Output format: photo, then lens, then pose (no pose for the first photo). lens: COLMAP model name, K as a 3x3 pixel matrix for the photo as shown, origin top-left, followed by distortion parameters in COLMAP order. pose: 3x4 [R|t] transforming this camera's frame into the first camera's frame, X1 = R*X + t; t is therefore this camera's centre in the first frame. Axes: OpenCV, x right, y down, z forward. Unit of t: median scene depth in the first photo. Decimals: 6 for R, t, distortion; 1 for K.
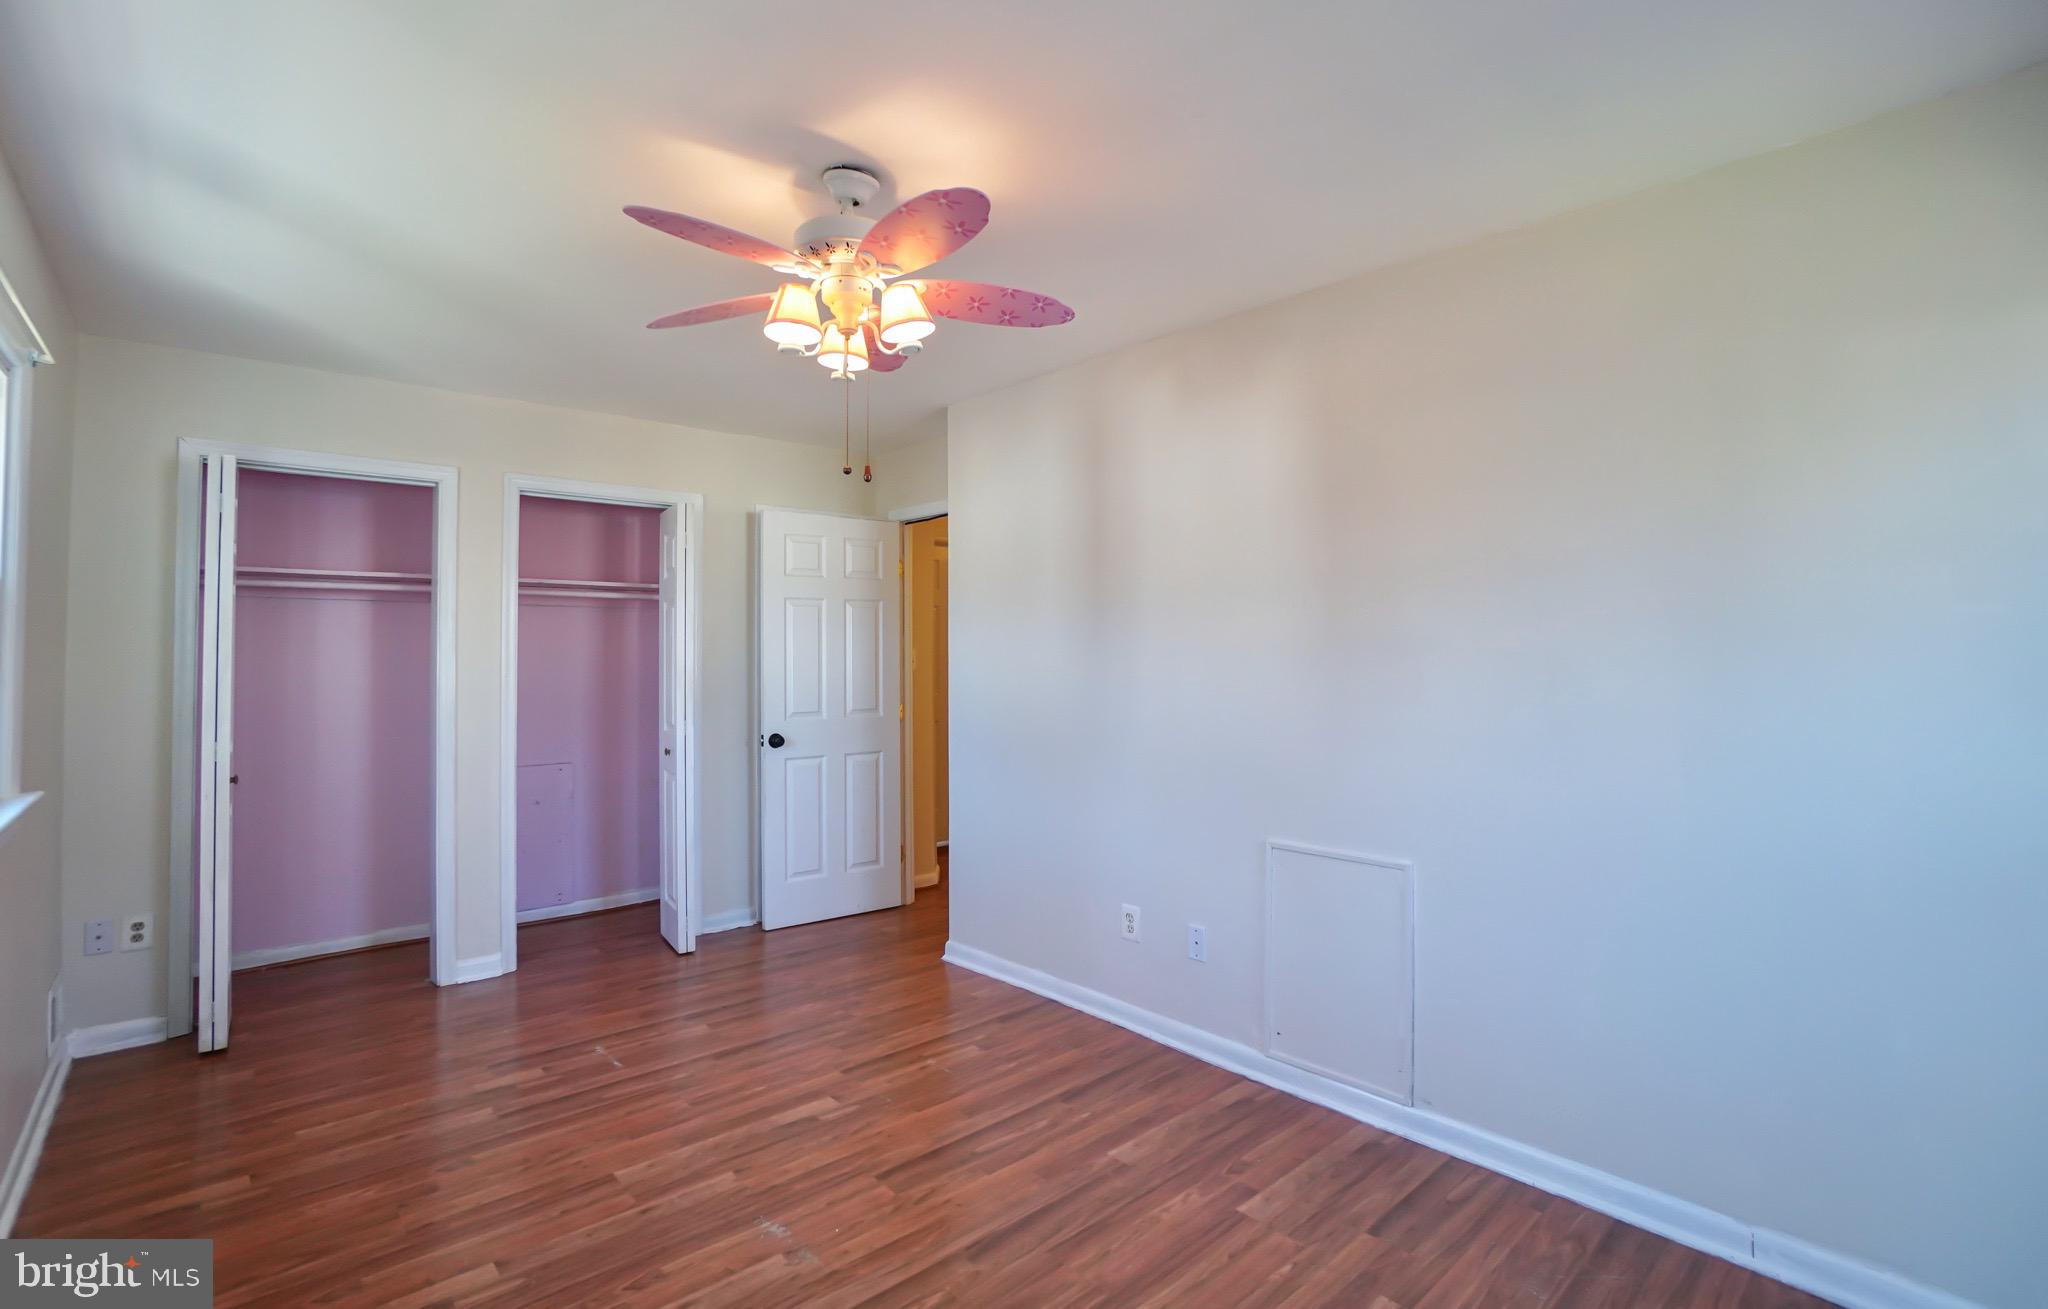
lens RADIAL K [[958.4, 0, 999.3], [0, 958.4, 626.3], [0, 0, 1]] dist [-0.053980, 0.025640]
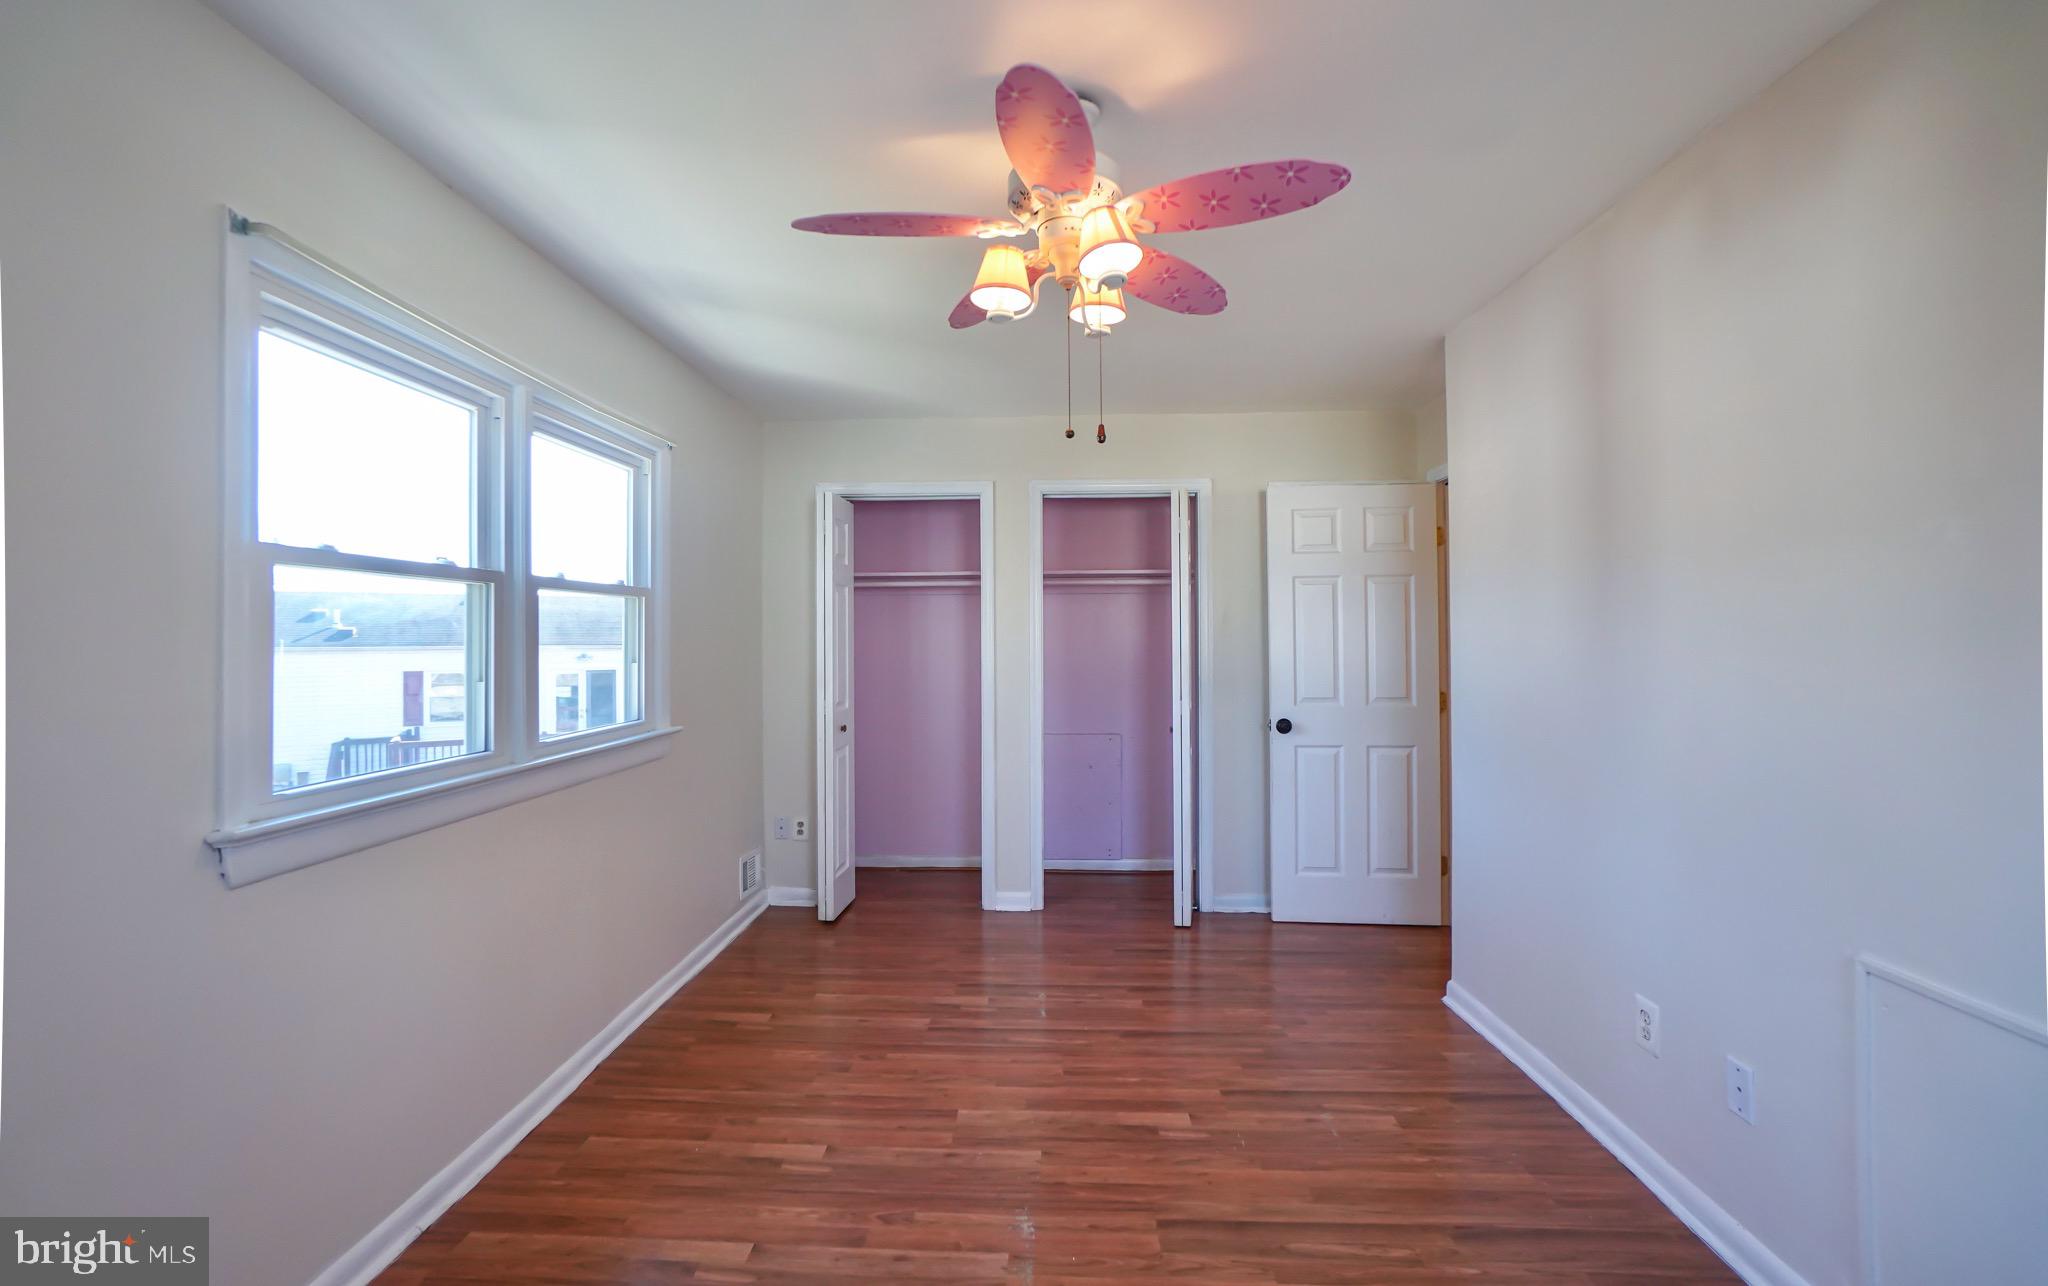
lens RADIAL K [[887.3, 0, 982.9], [0, 887.3, 627.2], [0, 0, 1]] dist [-0.044446, 0.027985]
pose [[0.709719, -0.008754, -0.704430, 0.253738], [0.022281, 0.999701, 0.010026, 0.007229], [0.704132, -0.022811, 0.709703, 0.231179]]
